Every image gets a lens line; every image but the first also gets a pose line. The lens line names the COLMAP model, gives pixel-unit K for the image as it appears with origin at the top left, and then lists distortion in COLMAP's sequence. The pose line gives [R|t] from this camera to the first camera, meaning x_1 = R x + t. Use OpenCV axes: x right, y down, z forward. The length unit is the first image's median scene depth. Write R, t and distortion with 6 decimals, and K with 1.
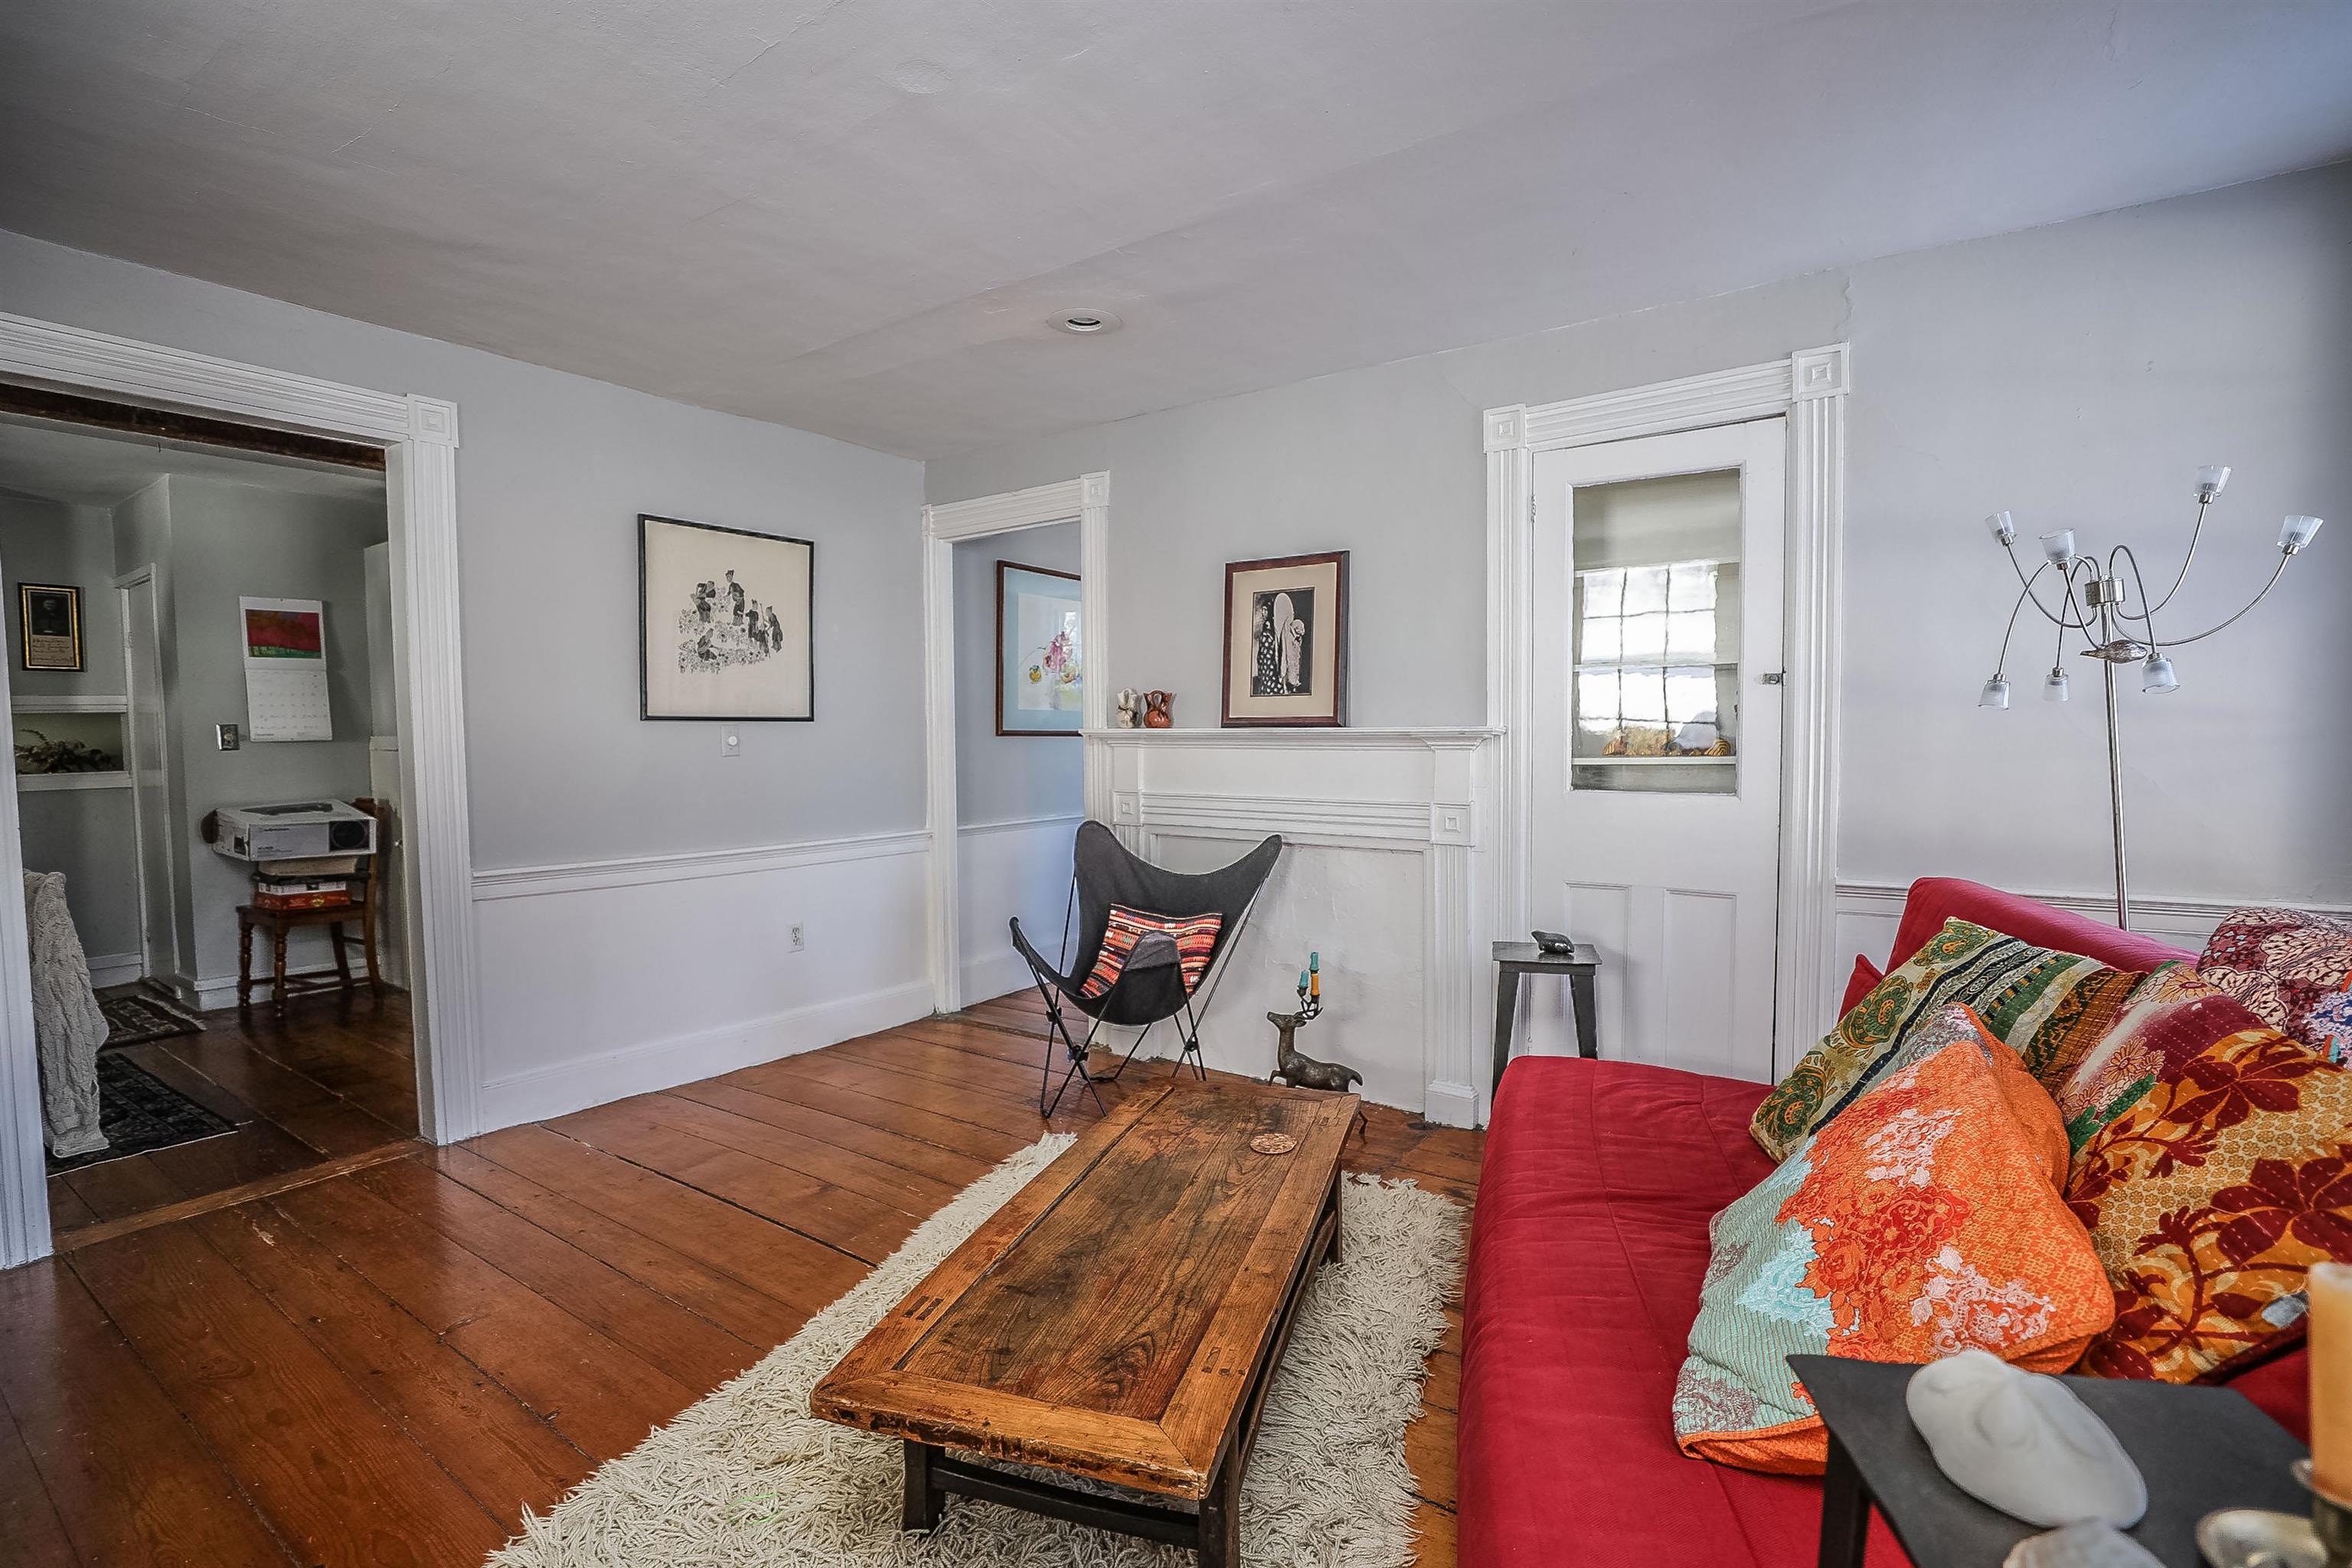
lens RADIAL K [[1076.6, 0, 1165.1], [0, 1076.6, 788.8], [0, 0, 1]] dist [-0.034850, 0.006770]
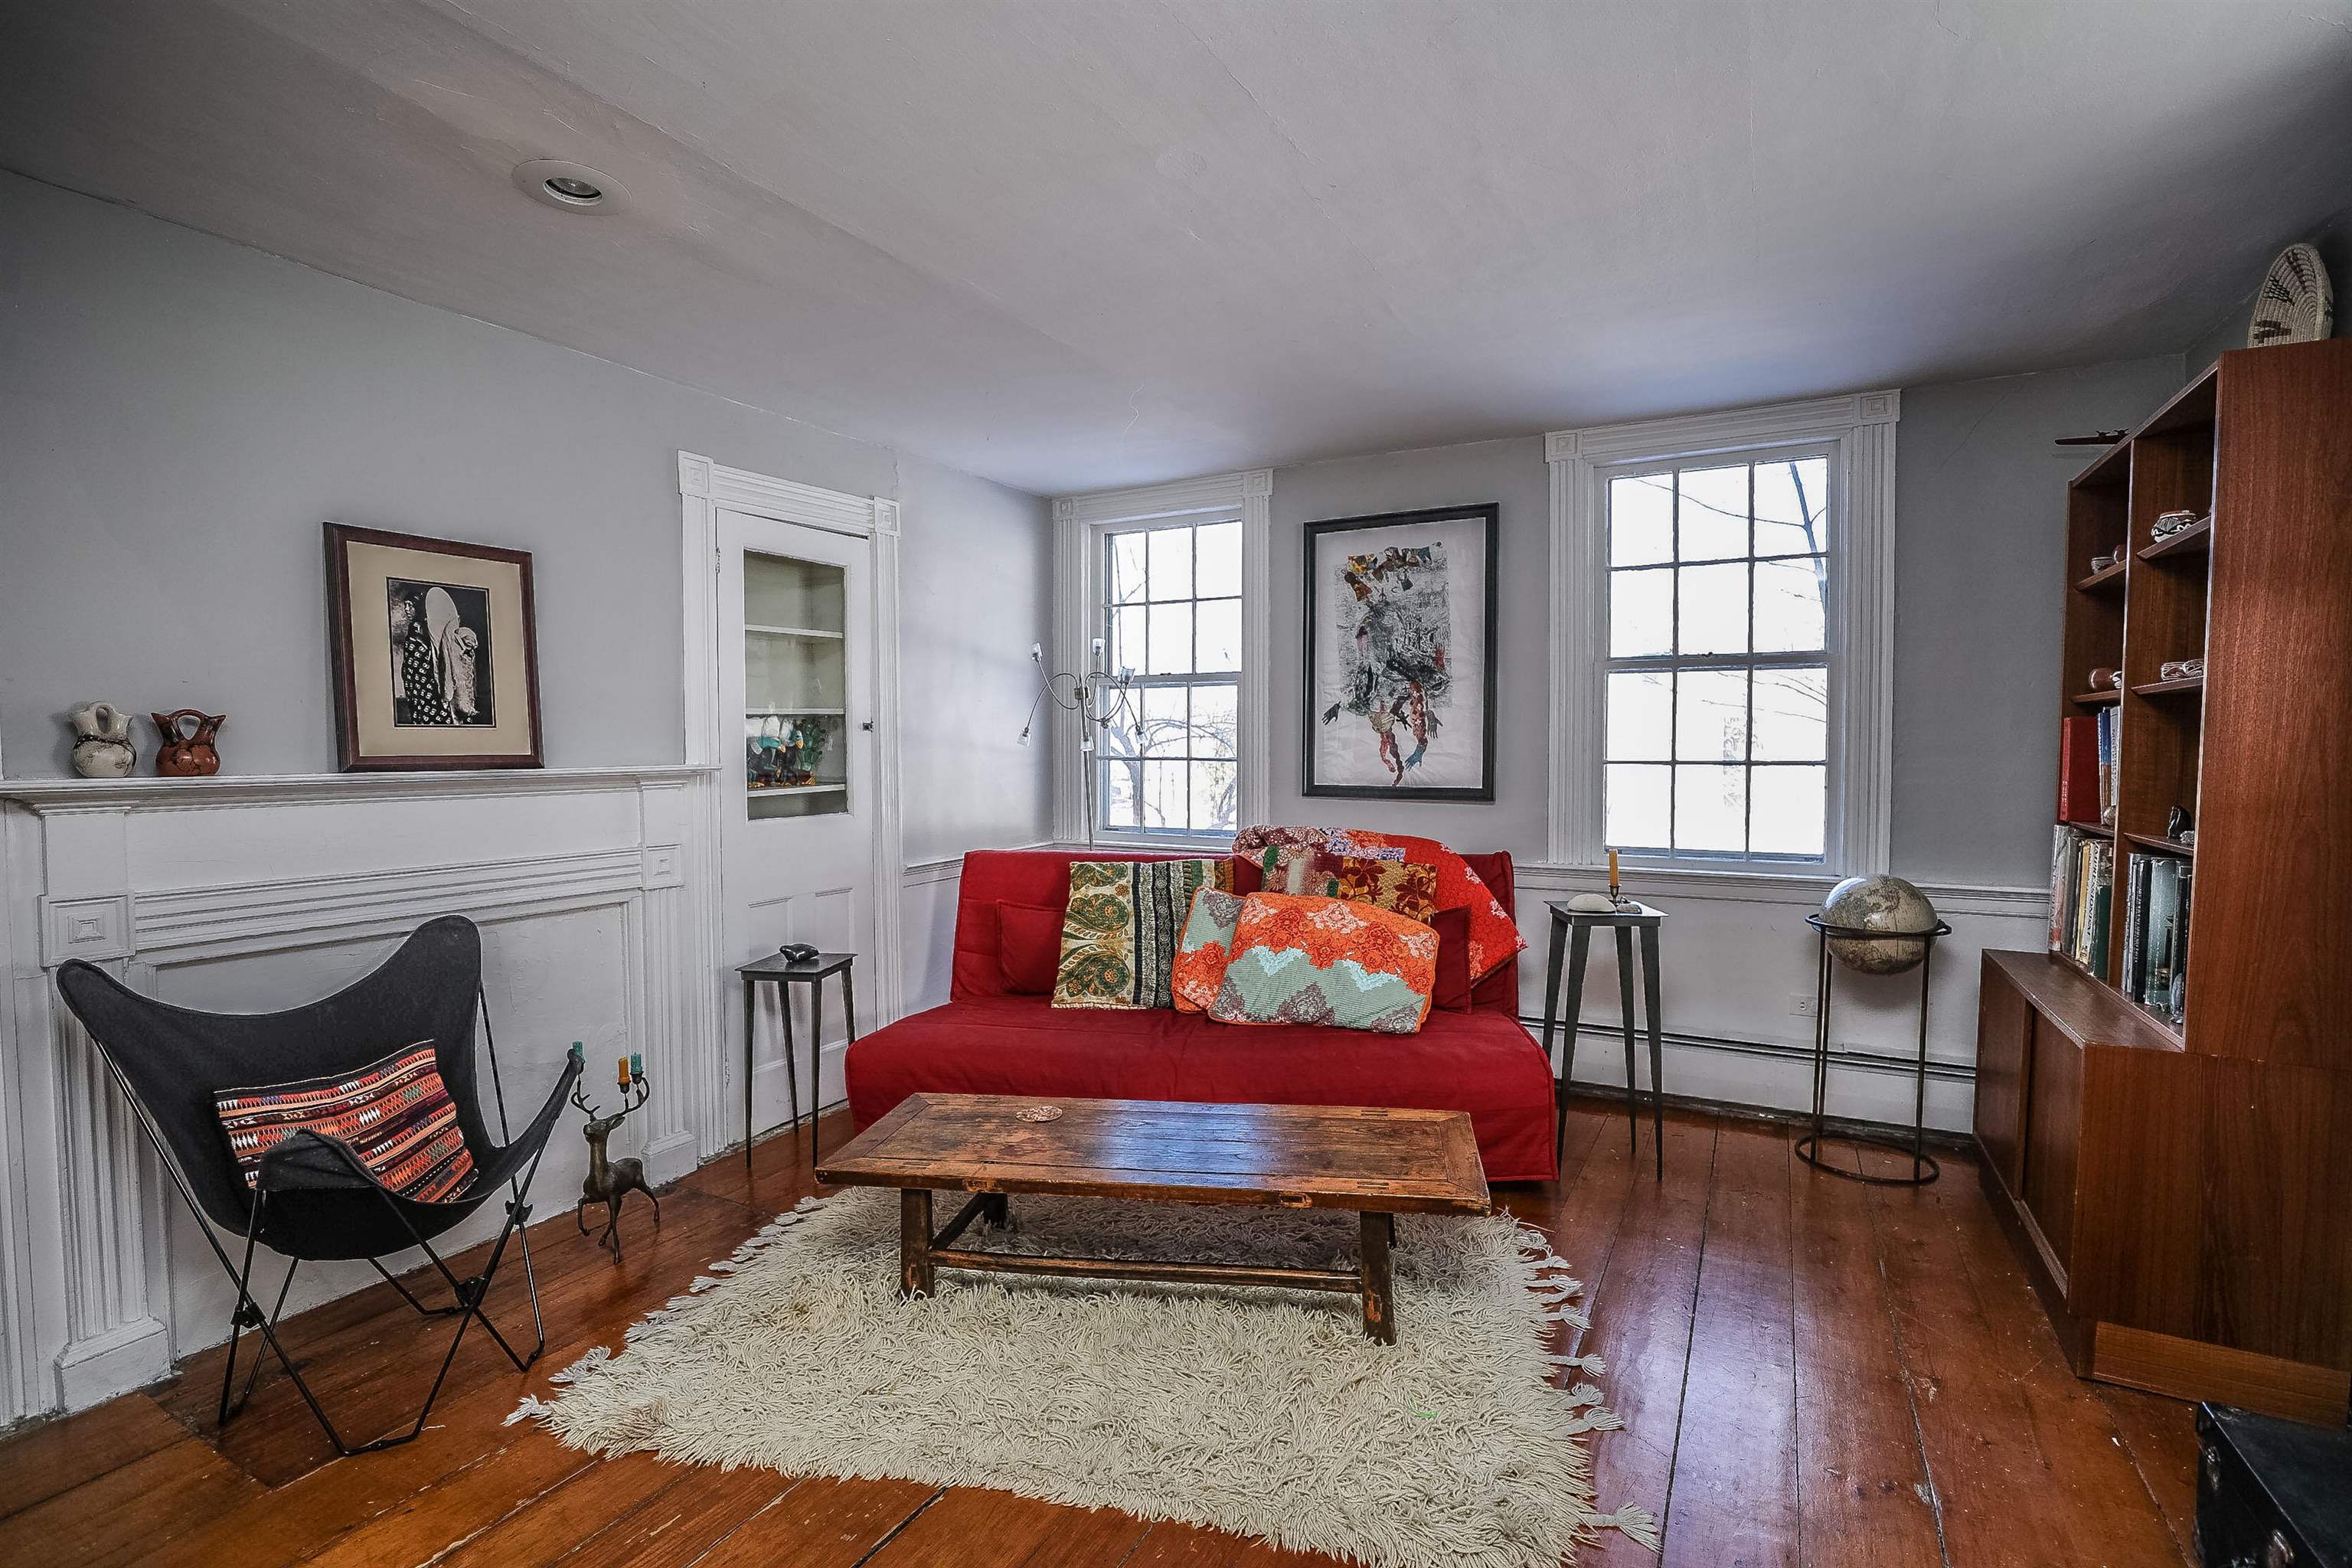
lens RADIAL K [[1076.6, 0, 1168.1], [0, 1076.6, 787.8], [0, 0, 1]] dist [-0.034850, 0.006770]
pose [[-0.092669, -0.030765, 0.995222, -0.666293], [0.067562, 0.997025, 0.037112, -0.038545], [-0.993402, 0.070679, -0.090315, 0.580591]]
